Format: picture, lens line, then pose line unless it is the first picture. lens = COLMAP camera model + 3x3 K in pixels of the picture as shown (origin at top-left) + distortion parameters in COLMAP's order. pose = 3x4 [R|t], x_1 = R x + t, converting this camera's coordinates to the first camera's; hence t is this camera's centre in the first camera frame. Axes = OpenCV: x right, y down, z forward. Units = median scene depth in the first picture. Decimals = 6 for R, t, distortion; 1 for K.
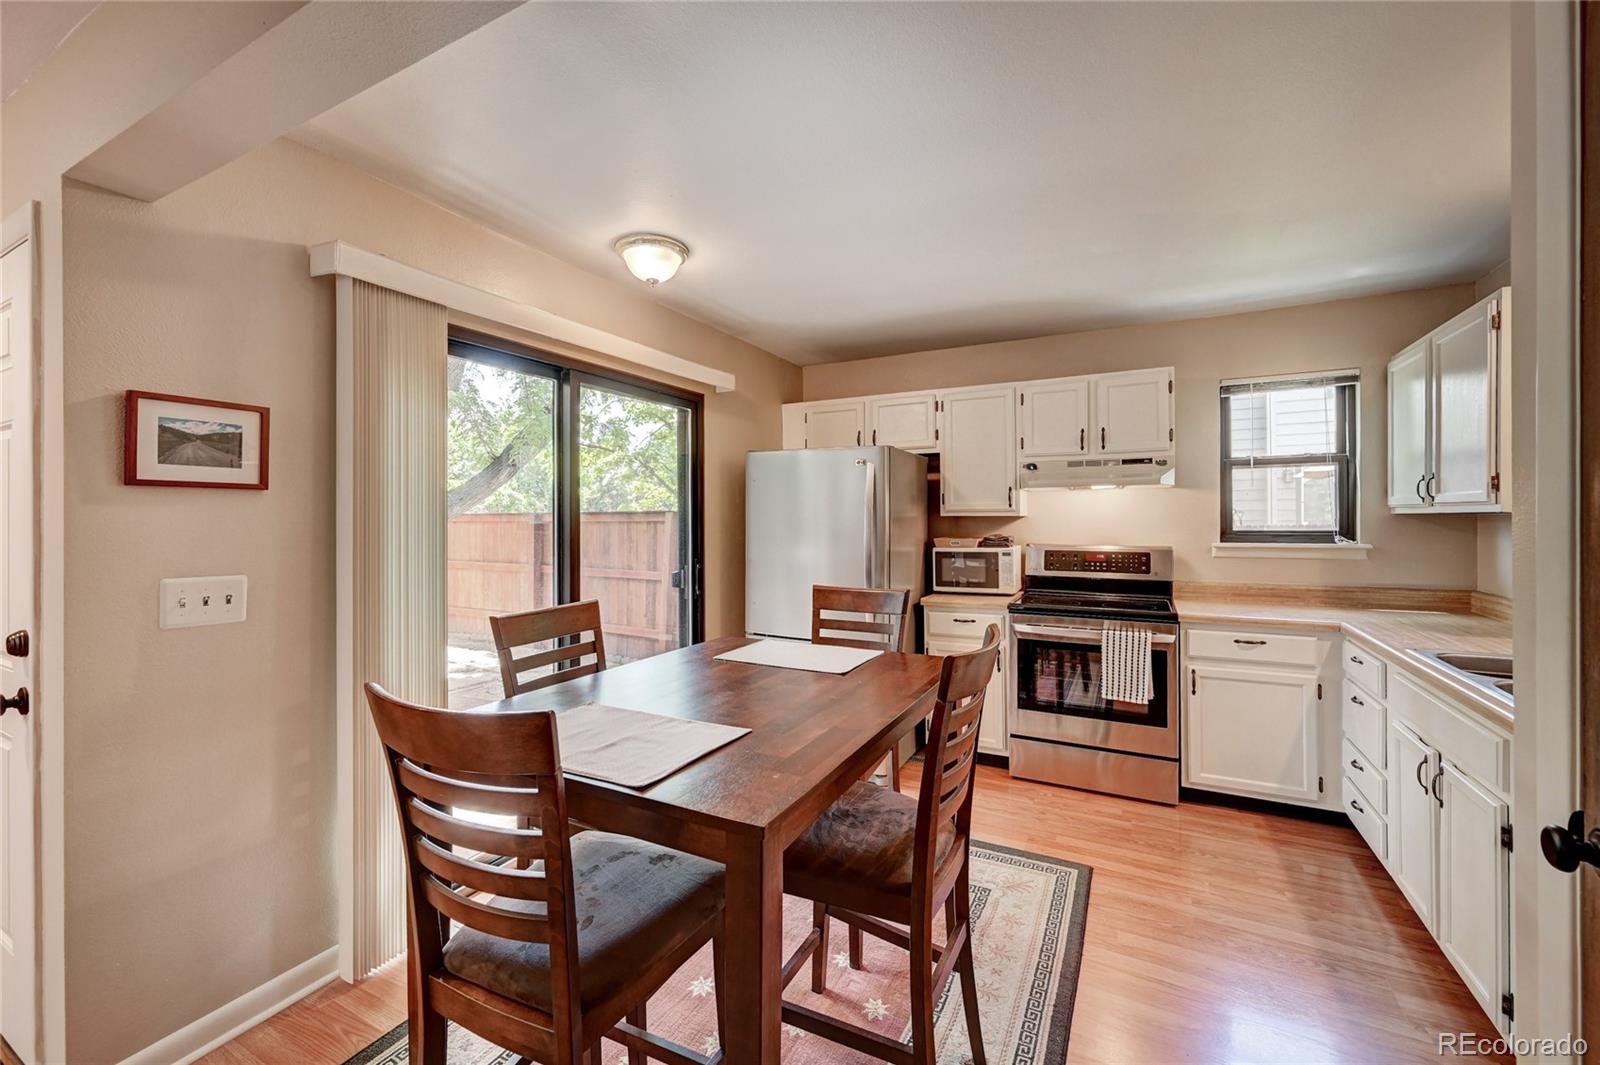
lens RADIAL K [[631.4, 0, 808.3], [0, 631.4, 518.9], [0, 0, 1]] dist [-0.001197, 0.000082]
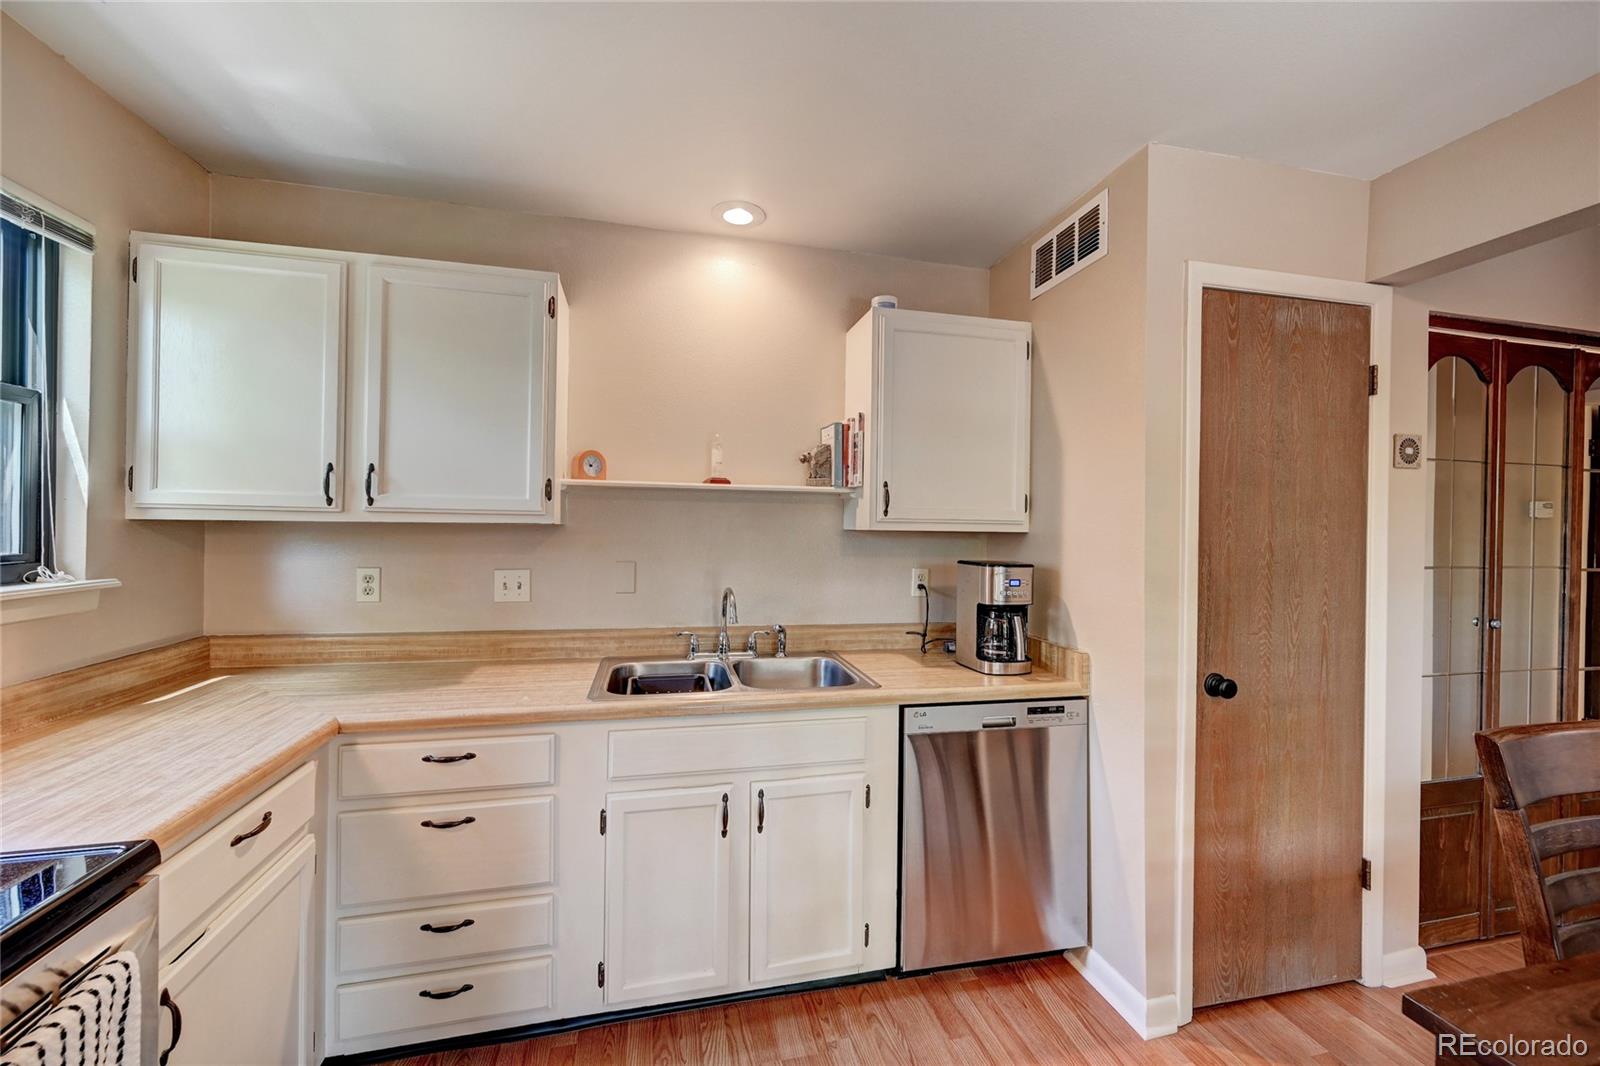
lens RADIAL K [[634.3, 0, 802.6], [0, 634.3, 524.8], [0, 0, 1]] dist [-0.000120, 0.001007]
pose [[-0.665484, -0.002769, 0.746407, 0.123952], [-0.008285, 0.999959, -0.003677, -0.005940], [-0.746366, -0.008631, -0.665479, 0.863479]]
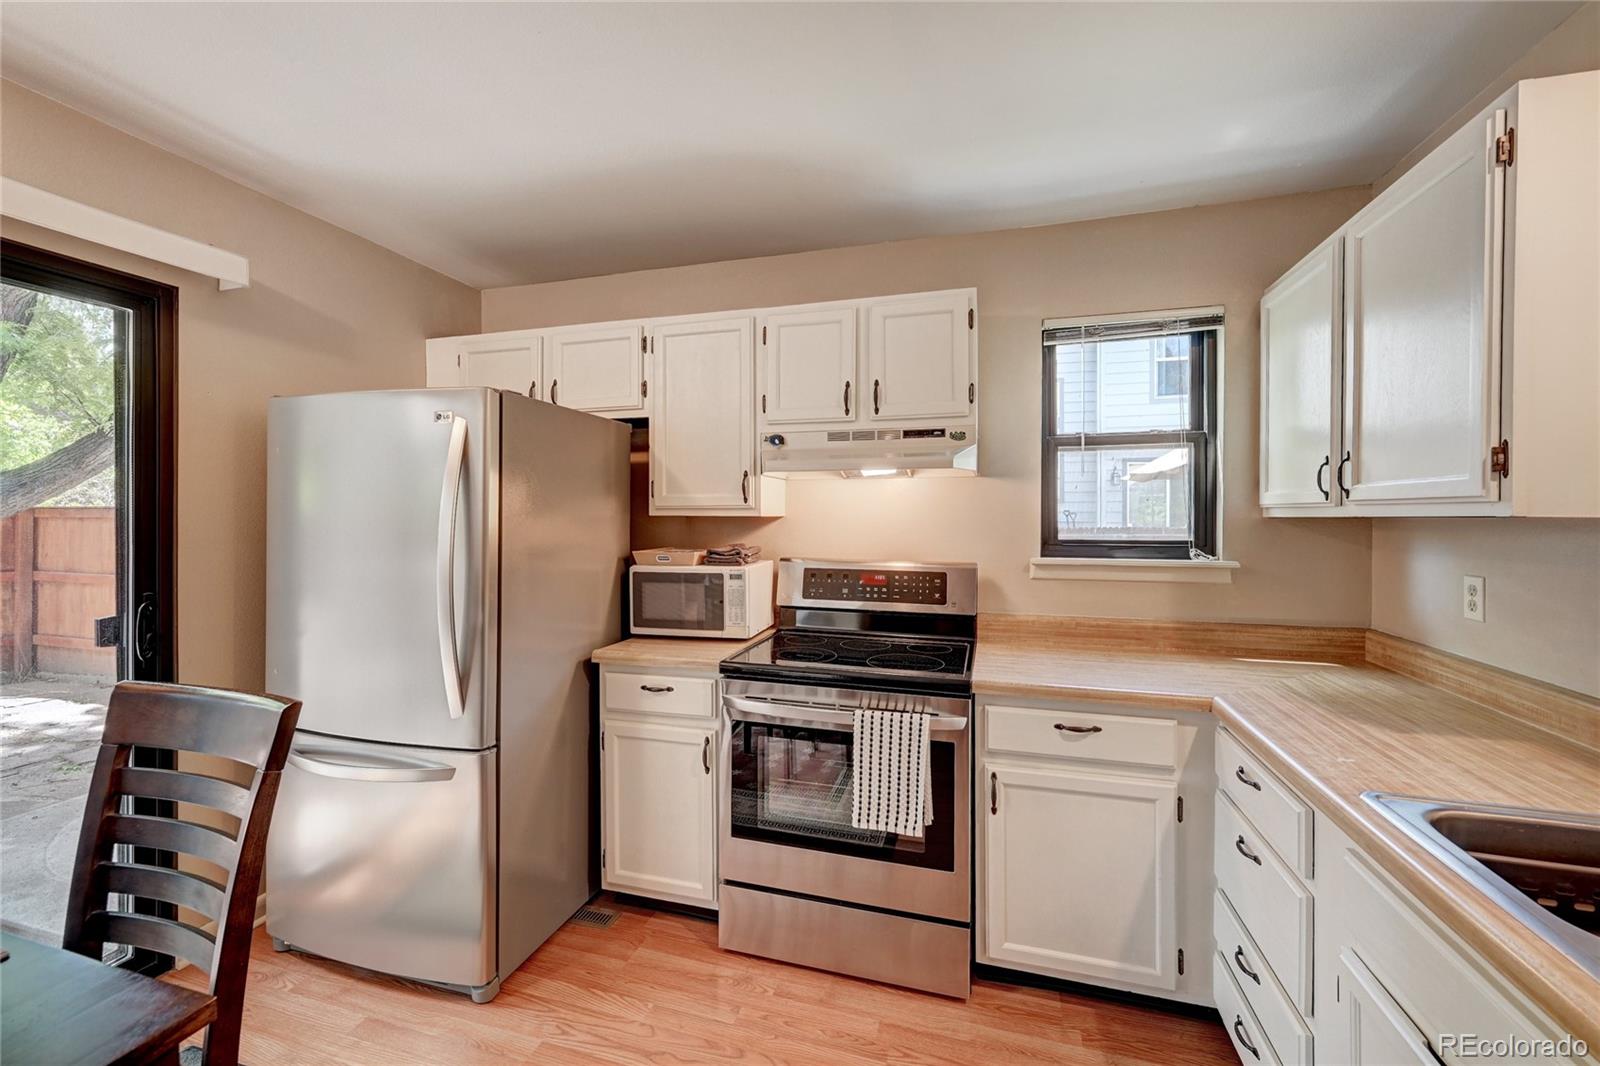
lens RADIAL K [[634.3, 0, 804.8], [0, 634.3, 518.7], [0, 0, 1]] dist [-0.000120, 0.001007]
pose [[0.980363, 0.006194, 0.197104, 0.275829], [-0.006486, 0.999979, 0.000837, -0.003597], [-0.197095, -0.002099, 0.980382, 0.389827]]
